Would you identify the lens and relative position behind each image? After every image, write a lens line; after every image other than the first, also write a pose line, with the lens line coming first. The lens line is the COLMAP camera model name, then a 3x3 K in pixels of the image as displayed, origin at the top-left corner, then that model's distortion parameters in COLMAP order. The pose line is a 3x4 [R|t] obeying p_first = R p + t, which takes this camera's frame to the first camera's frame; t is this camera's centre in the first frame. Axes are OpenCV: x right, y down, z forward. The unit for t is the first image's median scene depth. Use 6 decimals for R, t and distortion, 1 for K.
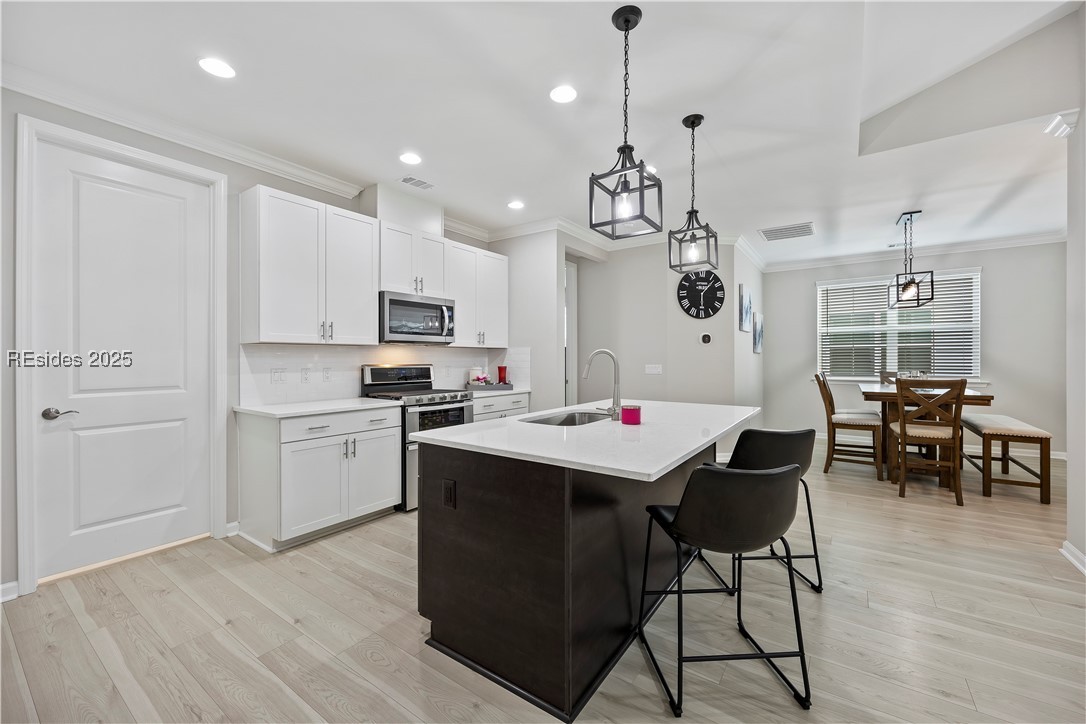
lens RADIAL K [[437.6, 0, 544.3], [0, 437.6, 363.3], [0, 0, 1]] dist [-0.000576, 0.000602]
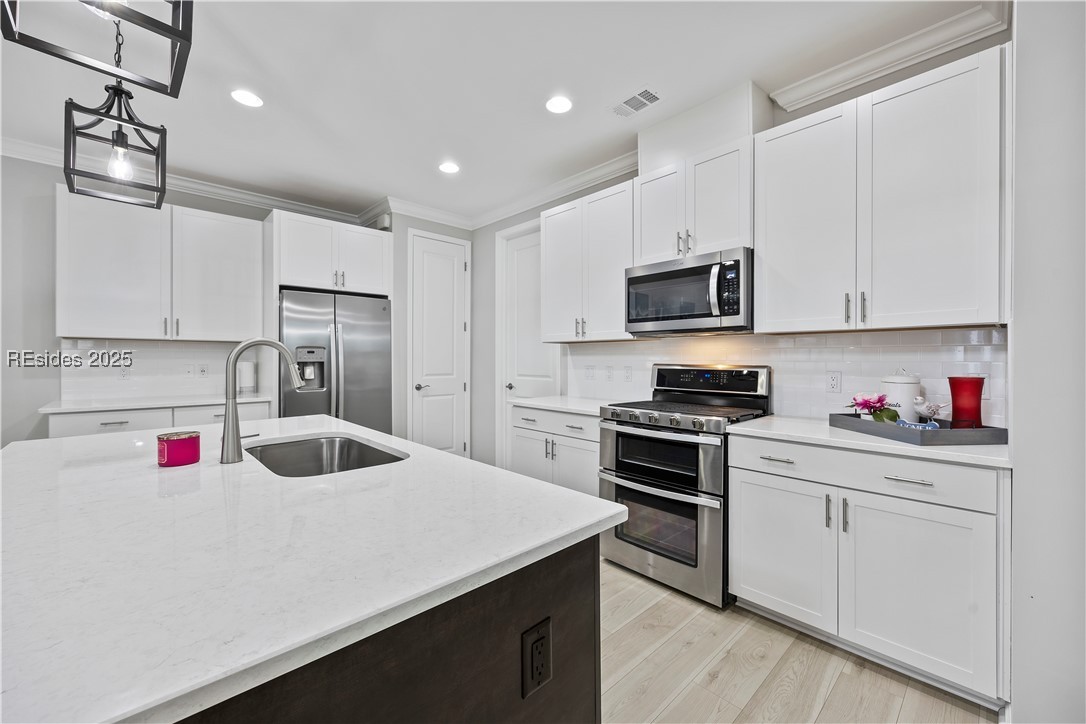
lens RADIAL K [[437.6, 0, 540.9], [0, 437.6, 362.8], [0, 0, 1]] dist [-0.000576, 0.000602]
pose [[-0.215856, 0.011115, -0.976362, 0.317632], [-0.010082, 0.999857, 0.013611, -0.005593], [0.976373, 0.012782, -0.215713, 0.749112]]
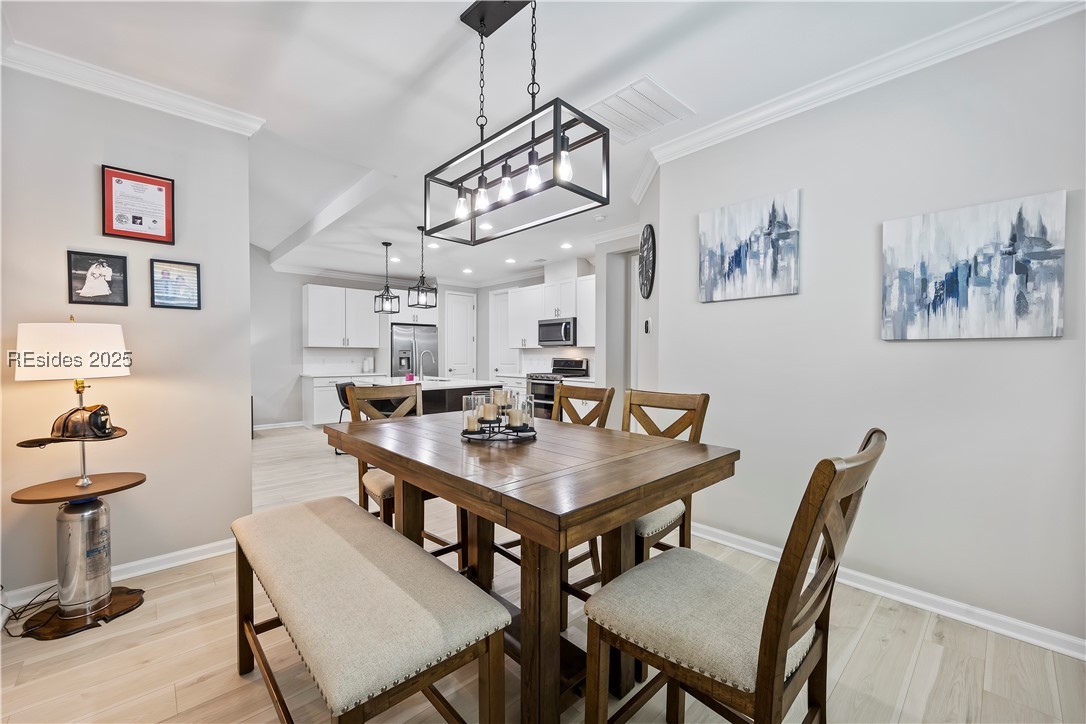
lens RADIAL K [[437.6, 0, 540.7], [0, 437.6, 363.6], [0, 0, 1]] dist [-0.000576, 0.000602]
pose [[-0.220807, 0.017651, -0.975158, 1.149368], [-0.010302, 0.999738, 0.020429, -0.007908], [0.975263, 0.014557, -0.220568, 1.061357]]
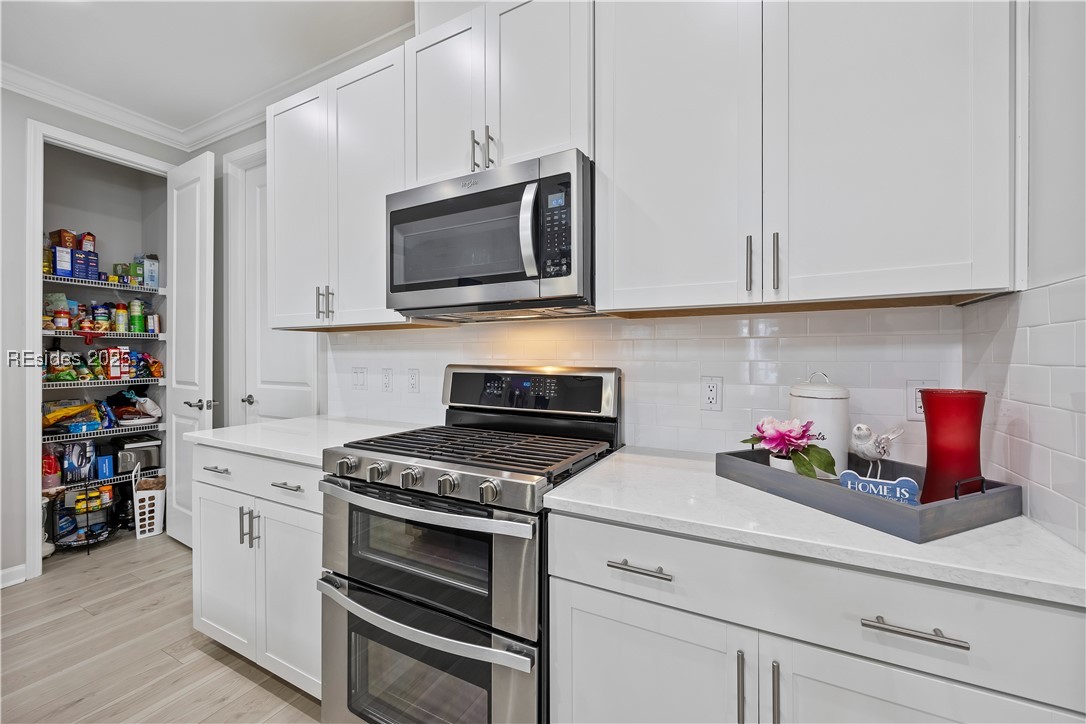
lens RADIAL K [[437.6, 0, 547.8], [0, 437.6, 353.8], [0, 0, 1]] dist [-0.000576, 0.000602]
pose [[0.123129, -0.004414, -0.992381, 0.067349], [-0.011563, 0.999916, -0.005882, -0.005514], [0.992323, 0.012200, 0.123068, 0.810157]]
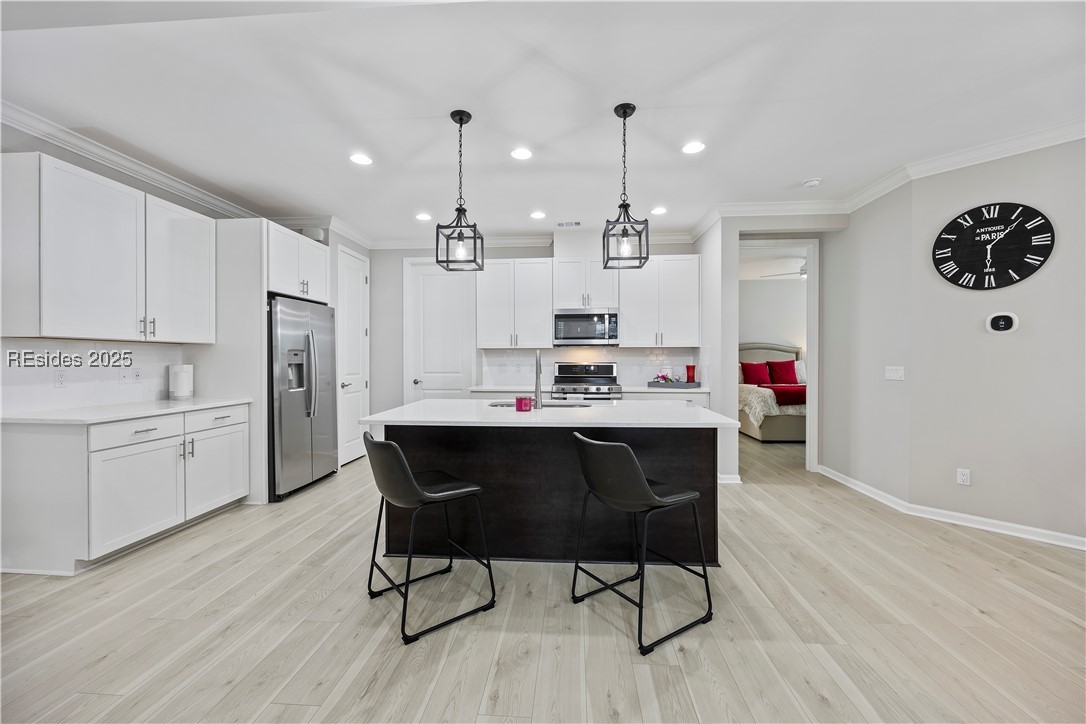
lens RADIAL K [[437.6, 0, 542.4], [0, 437.6, 366.4], [0, 0, 1]] dist [-0.000576, 0.000602]
pose [[0.507172, 0.016535, -0.861686, 0.600907], [-0.007228, 0.999862, 0.014933, -0.003177], [0.861815, -0.001345, 0.507221, 0.196332]]
